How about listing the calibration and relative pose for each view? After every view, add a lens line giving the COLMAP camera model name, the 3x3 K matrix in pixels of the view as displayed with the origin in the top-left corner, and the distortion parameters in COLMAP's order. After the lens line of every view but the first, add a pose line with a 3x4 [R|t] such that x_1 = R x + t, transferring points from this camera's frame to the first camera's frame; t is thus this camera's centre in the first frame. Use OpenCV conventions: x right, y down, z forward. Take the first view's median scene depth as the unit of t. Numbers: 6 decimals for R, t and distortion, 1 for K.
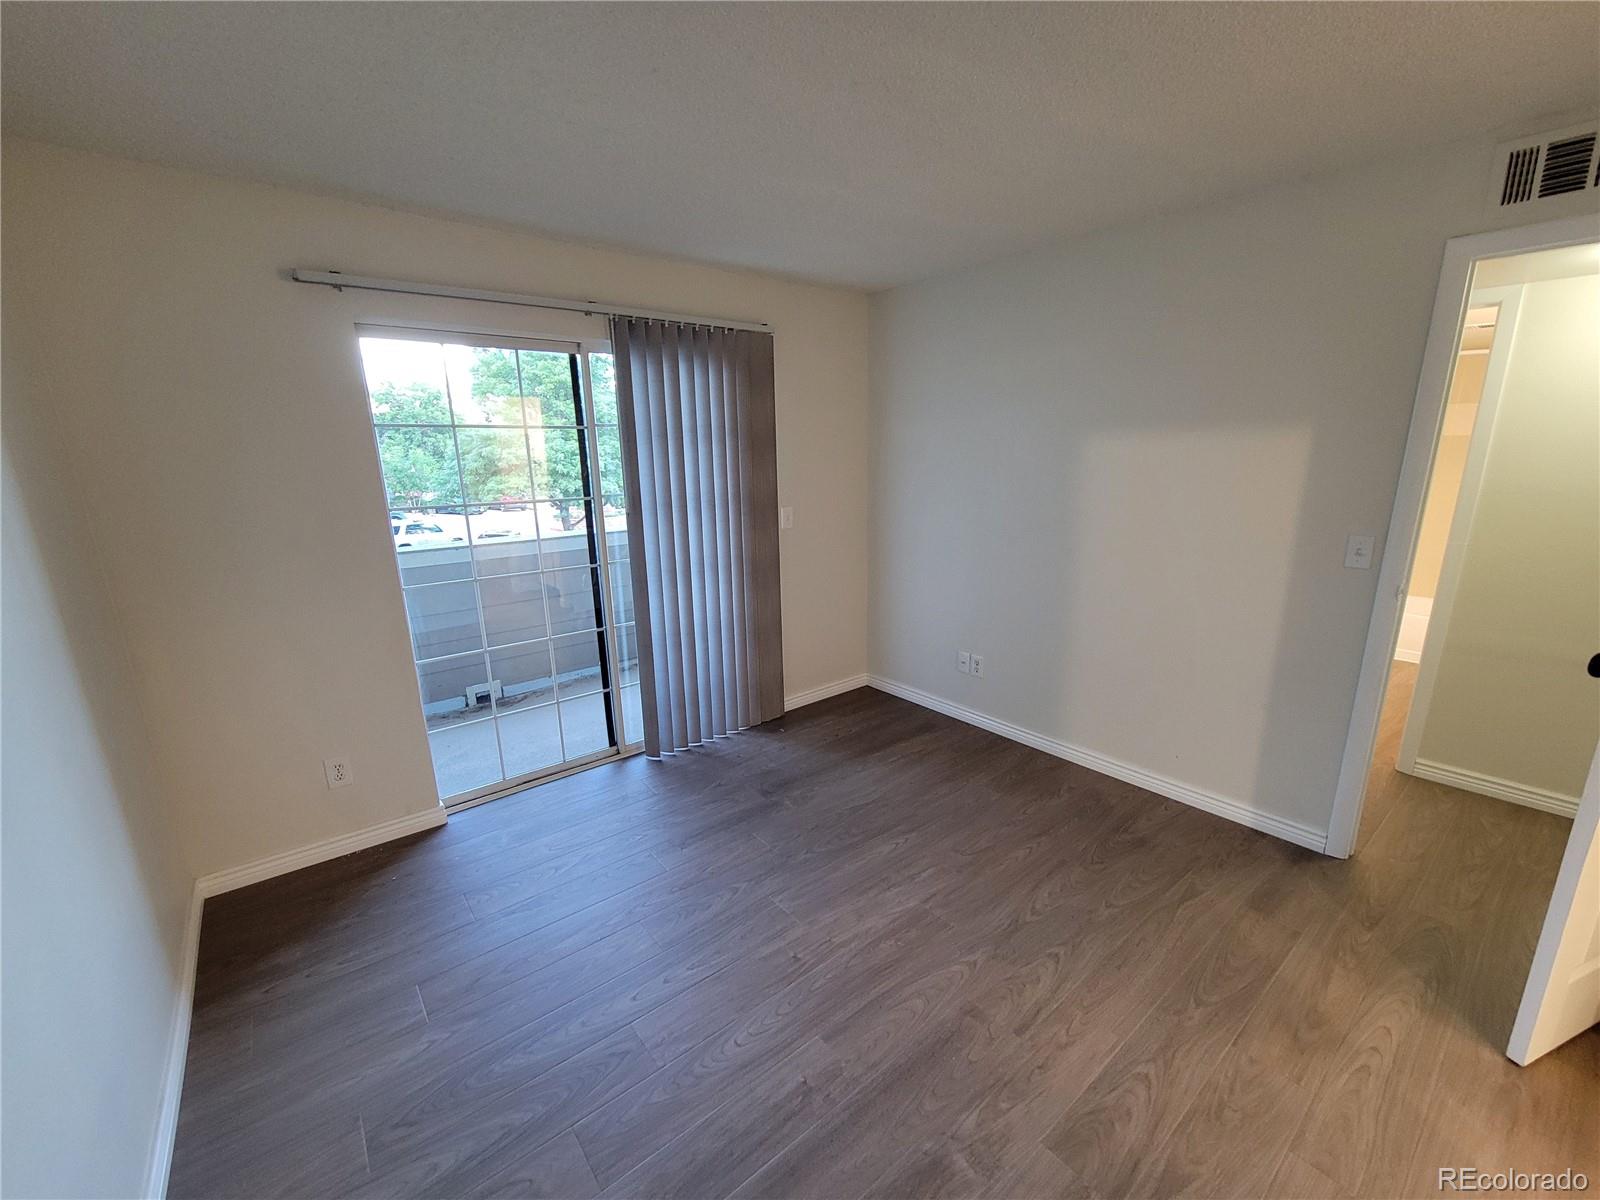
lens RADIAL K [[647.2, 0, 799.9], [0, 647.2, 605.0], [0, 0, 1]] dist [0.005222, -0.001273]
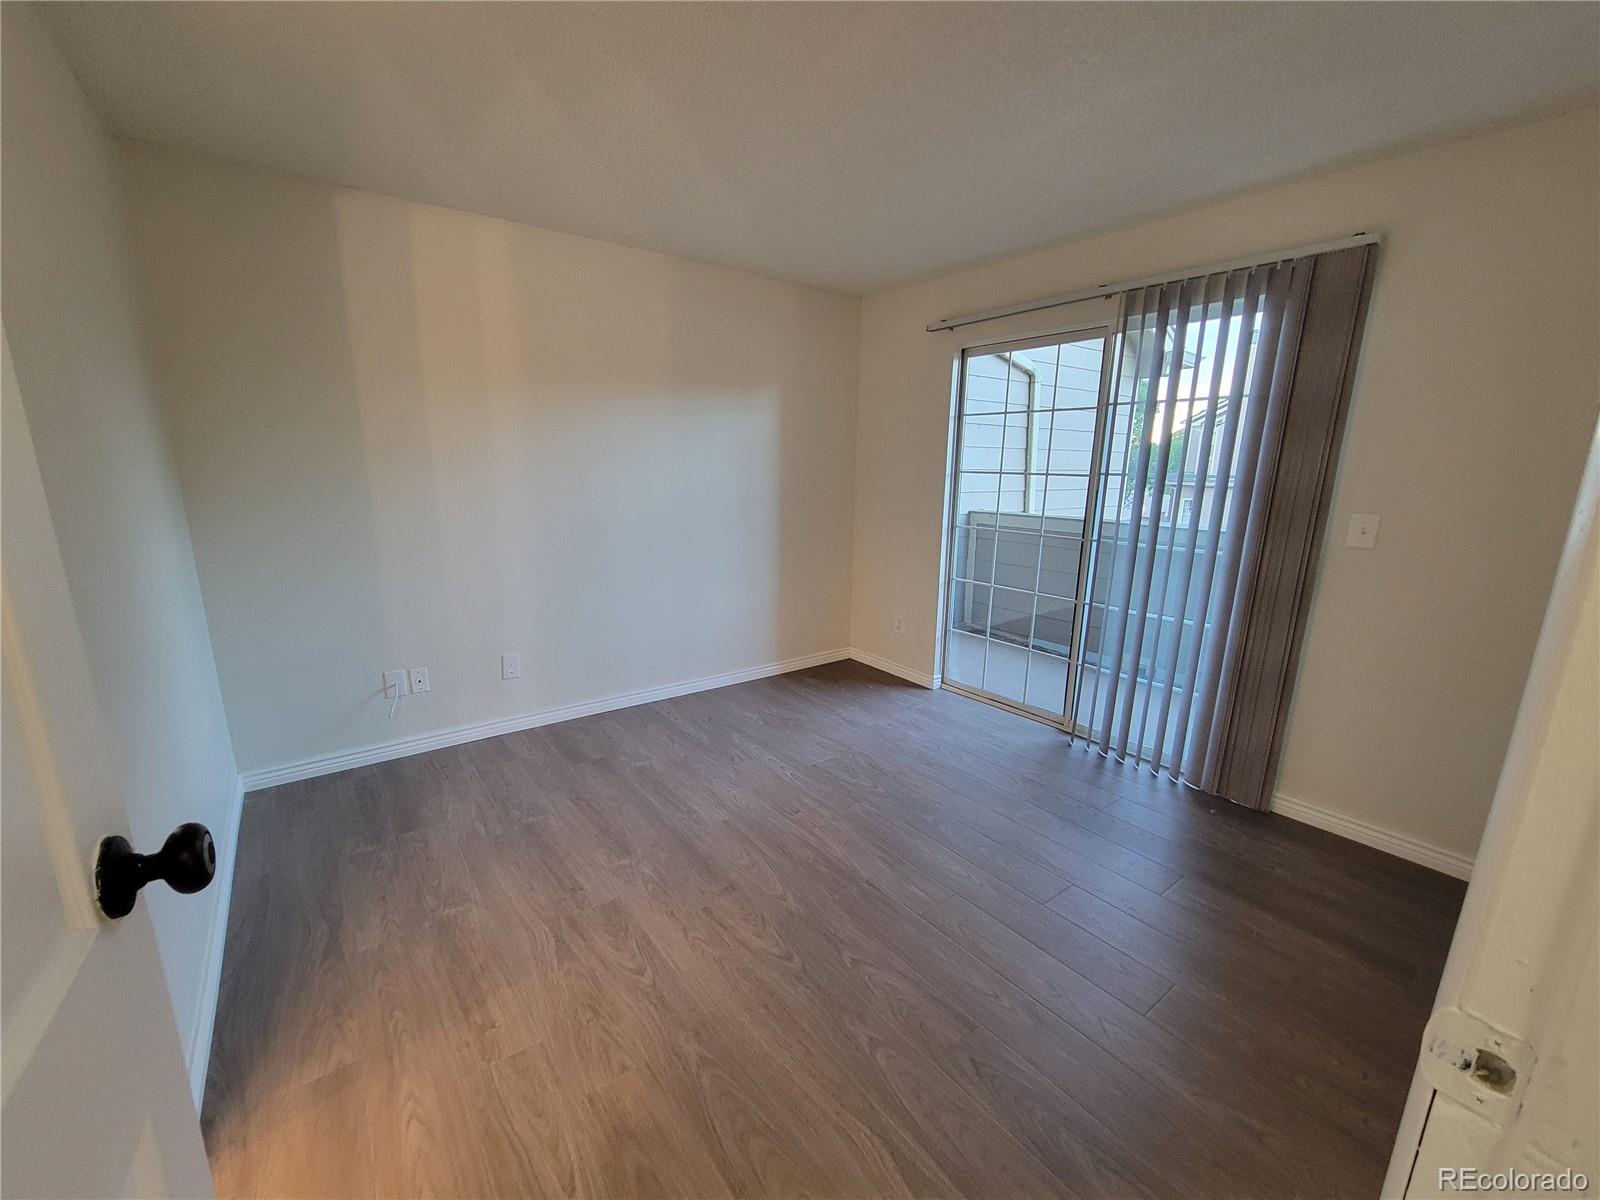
lens RADIAL K [[647.2, 0, 797.8], [0, 647.2, 604.2], [0, 0, 1]] dist [0.005222, -0.001273]
pose [[-0.017716, 0.232634, -0.972403, 1.263763], [-0.246474, 0.941526, 0.229738, -0.155483], [0.968988, 0.243742, 0.040658, 0.924852]]
